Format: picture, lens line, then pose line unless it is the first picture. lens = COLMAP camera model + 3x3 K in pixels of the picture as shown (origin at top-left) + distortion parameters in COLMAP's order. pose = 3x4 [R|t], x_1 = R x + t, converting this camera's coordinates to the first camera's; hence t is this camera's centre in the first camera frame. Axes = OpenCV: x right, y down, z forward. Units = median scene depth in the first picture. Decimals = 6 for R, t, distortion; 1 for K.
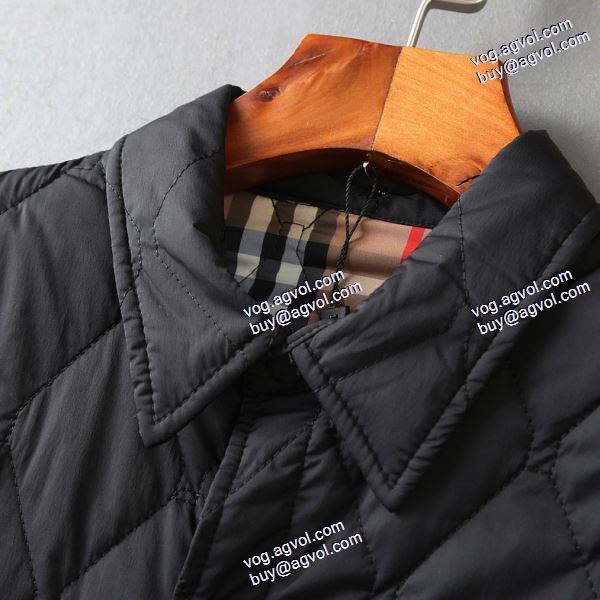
lens RADIAL K [[946.6, 0, 300.0], [0, 946.6, 300.0], [0, 0, 1]] dist [-0.005847, -0.077216]
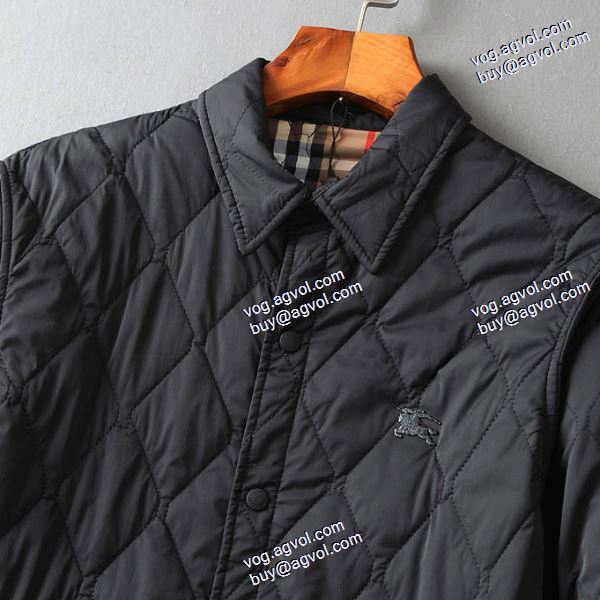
lens RADIAL K [[1241.9, 0, 300.0], [0, 1241.9, 300.0], [0, 0, 1]] dist [0.020720, 0.395721]
pose [[0.990714, -0.085574, 0.105656, -0.314491], [0.080046, 0.995245, 0.055506, 0.110184], [-0.109904, -0.046533, 0.992852, -1.479035]]
